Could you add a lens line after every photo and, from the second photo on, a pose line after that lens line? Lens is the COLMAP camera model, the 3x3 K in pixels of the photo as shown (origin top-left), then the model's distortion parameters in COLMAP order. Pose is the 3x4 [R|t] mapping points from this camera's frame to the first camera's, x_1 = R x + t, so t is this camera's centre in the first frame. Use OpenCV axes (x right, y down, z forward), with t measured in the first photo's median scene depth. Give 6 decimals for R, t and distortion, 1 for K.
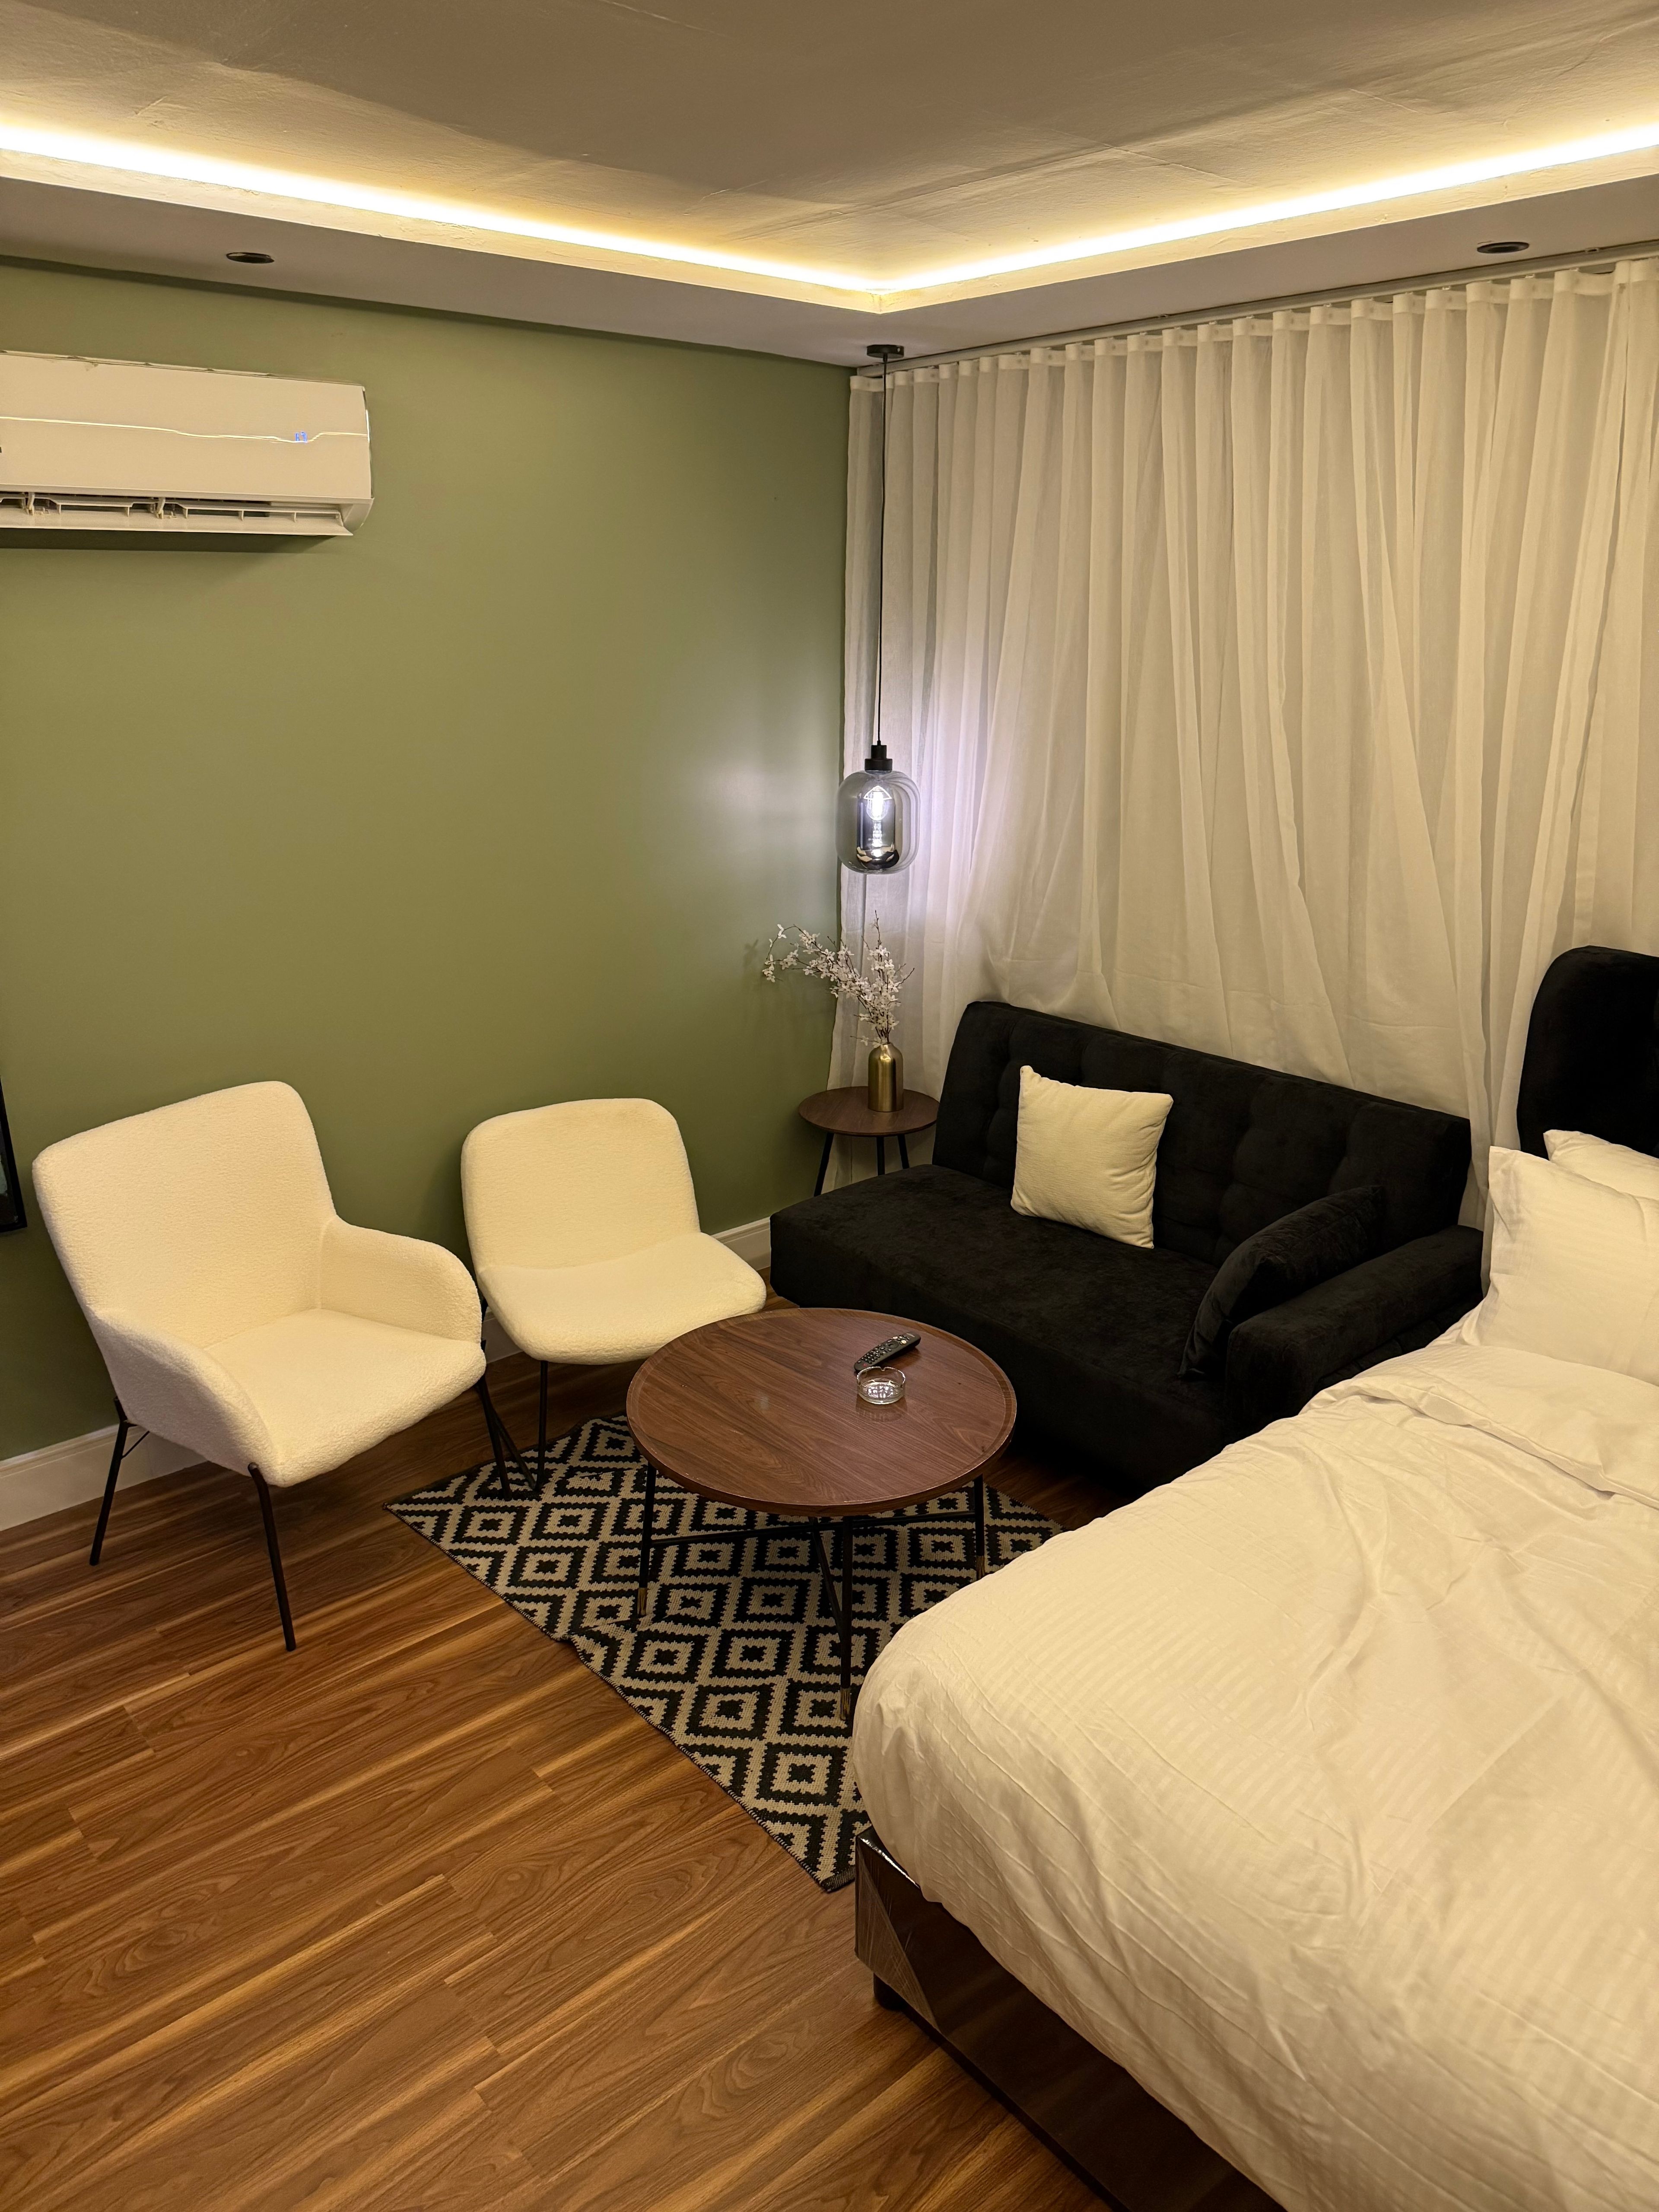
lens RADIAL K [[1532.9, 0, 829.5], [0, 1532.9, 1106.0], [0, 0, 1]] dist [0.060008, -0.055817]
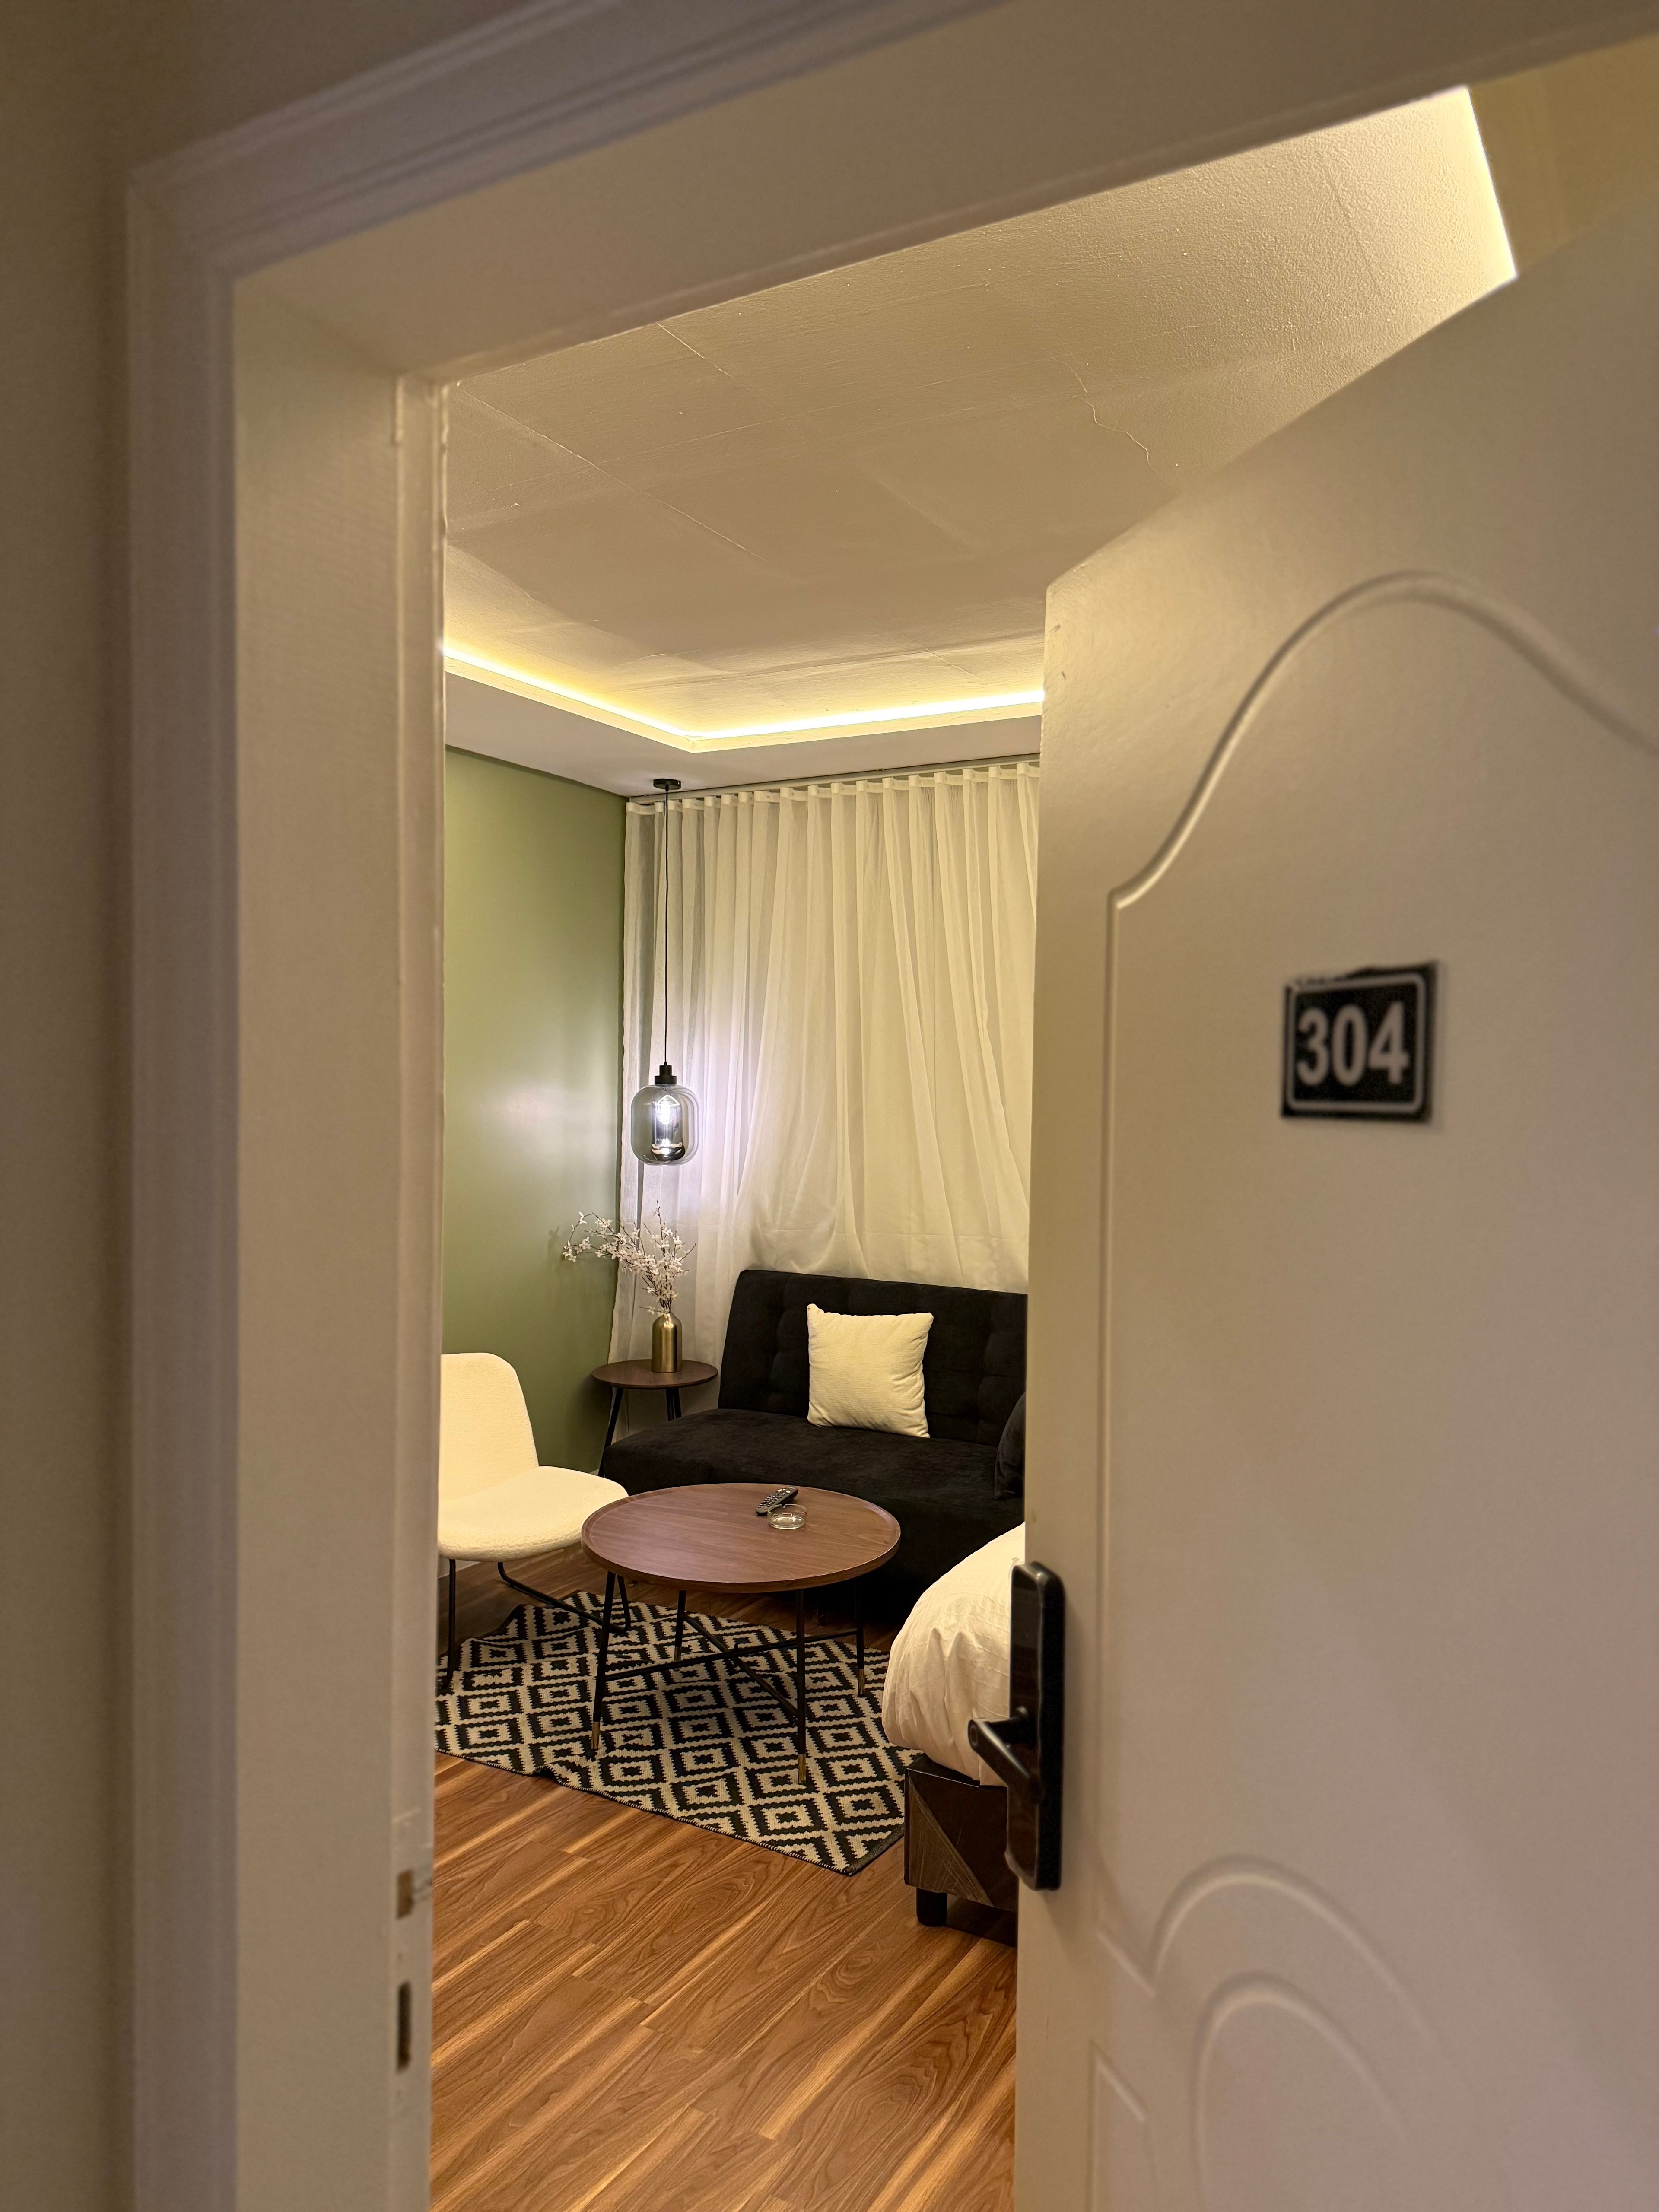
lens RADIAL K [[1532.9, 0, 829.5], [0, 1532.9, 1106.0], [0, 0, 1]] dist [0.060008, -0.055817]
pose [[0.945489, 0.002477, 0.325645, -0.275149], [0.092453, 0.956785, -0.275709, 0.172022], [-0.312255, 0.290787, 0.904400, -0.186114]]
